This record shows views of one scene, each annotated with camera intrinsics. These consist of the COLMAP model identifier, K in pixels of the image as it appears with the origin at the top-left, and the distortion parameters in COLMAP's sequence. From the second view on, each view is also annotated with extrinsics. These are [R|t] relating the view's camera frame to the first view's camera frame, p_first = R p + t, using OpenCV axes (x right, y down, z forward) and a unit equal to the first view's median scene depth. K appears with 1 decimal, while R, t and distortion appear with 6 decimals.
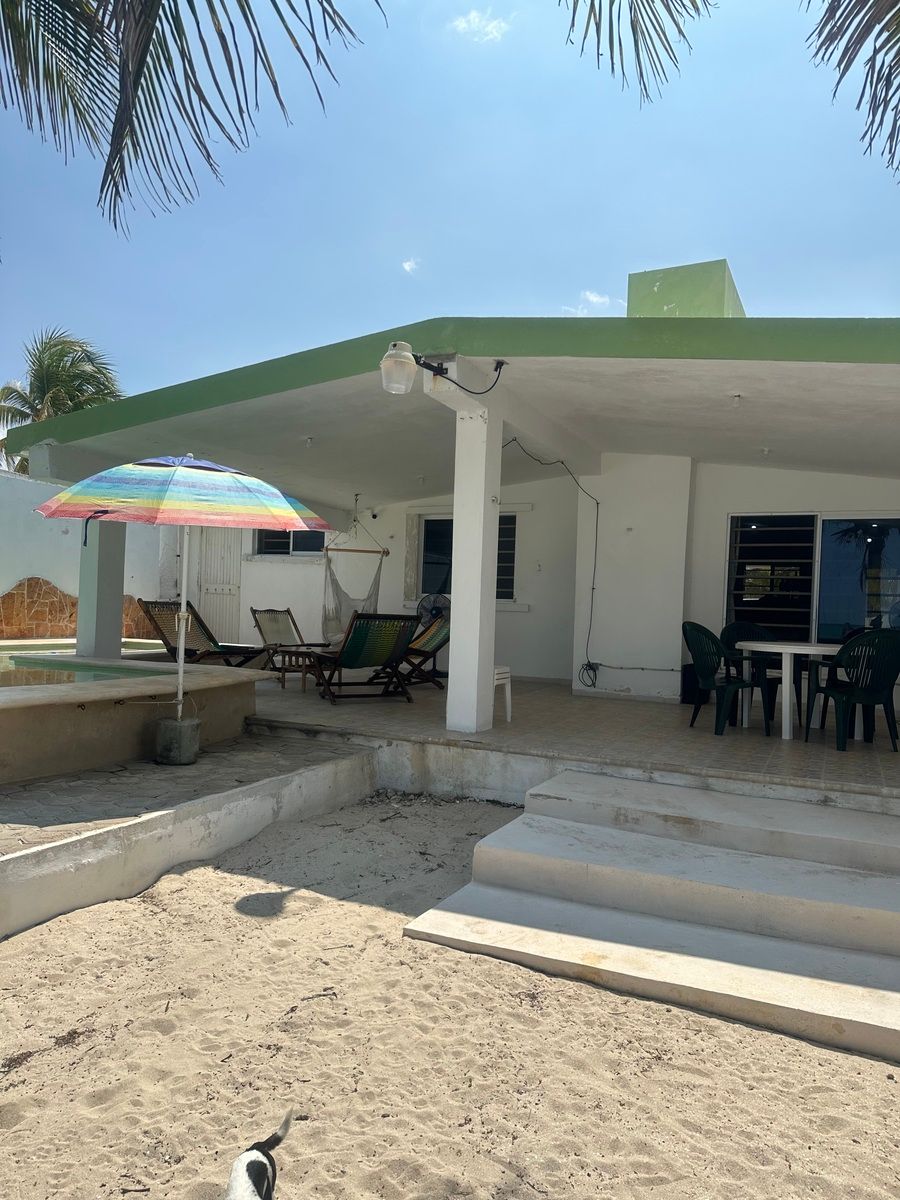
lens RADIAL K [[850.0, 0, 442.2], [0, 850.0, 609.5], [0, 0, 1]] dist [0.031978, -0.013271]
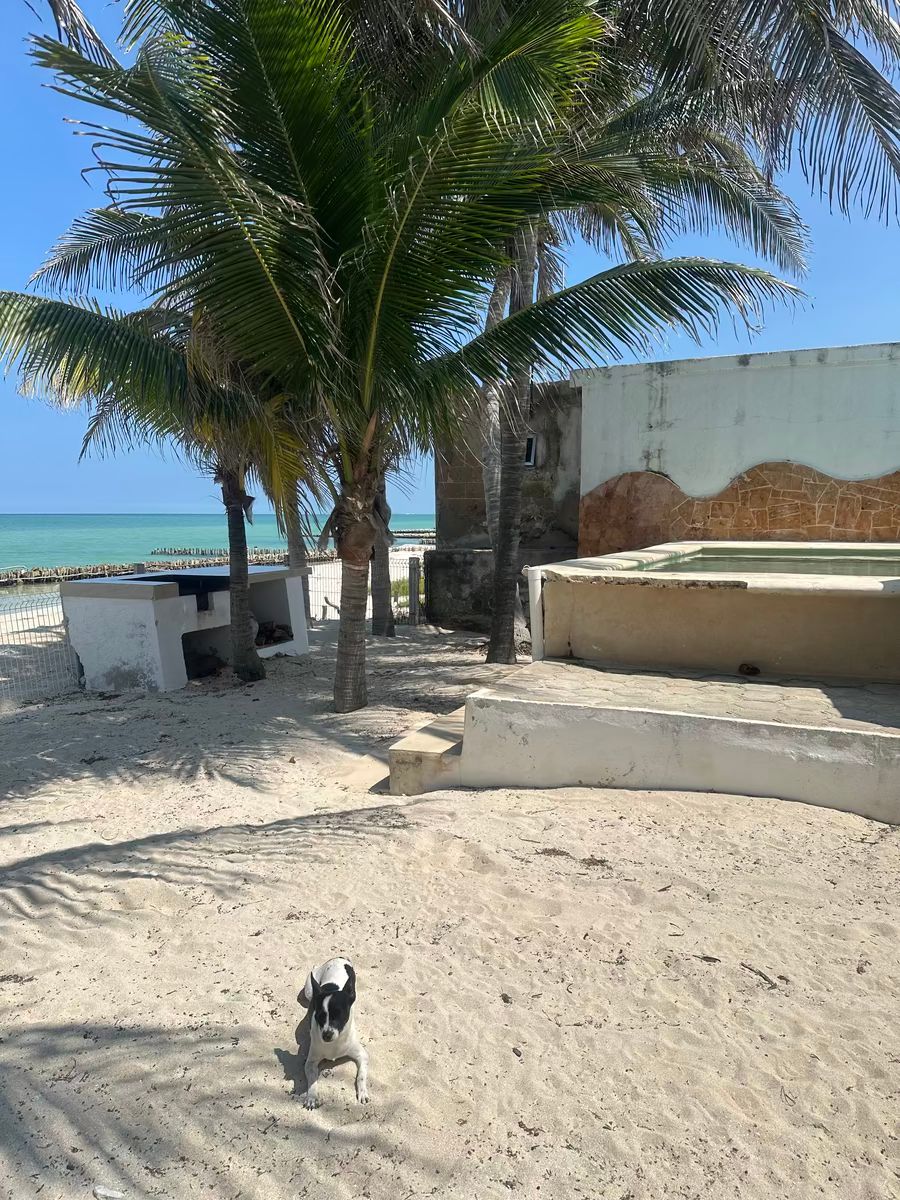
lens RADIAL K [[850.0, 0, 457.3], [0, 850.0, 594.0], [0, 0, 1]] dist [0.031978, -0.013271]
pose [[-0.001015, 0.056814, -0.998384, 0.289654], [0.002898, 0.998381, 0.056811, 0.043026], [0.999995, -0.002835, -0.001178, 0.378047]]
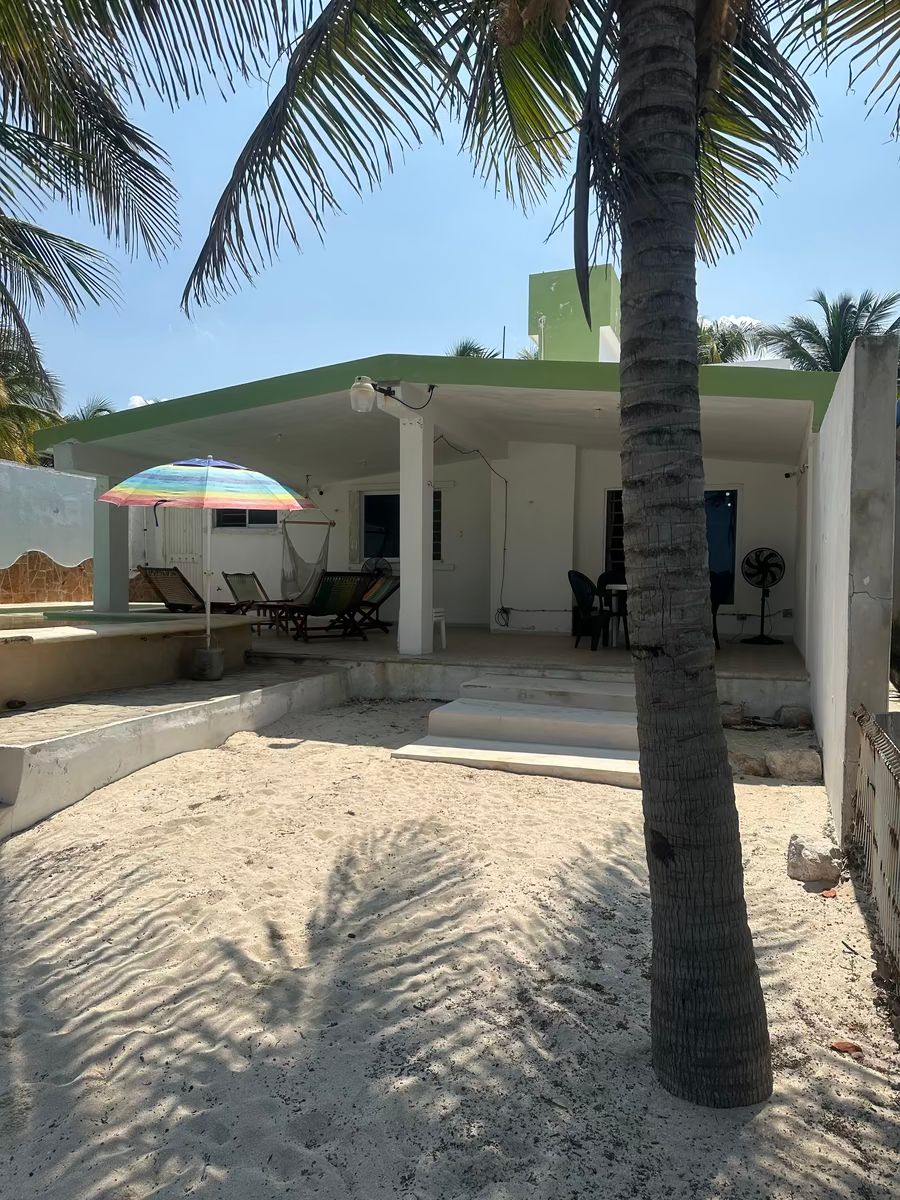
lens RADIAL K [[850.0, 0, 460.5], [0, 850.0, 599.3], [0, 0, 1]] dist [0.031978, -0.013271]
pose [[0.992753, -0.030178, 0.116322, -0.056508], [0.027206, 0.999264, 0.027059, 0.020936], [-0.117053, -0.023698, 0.992843, -0.383184]]
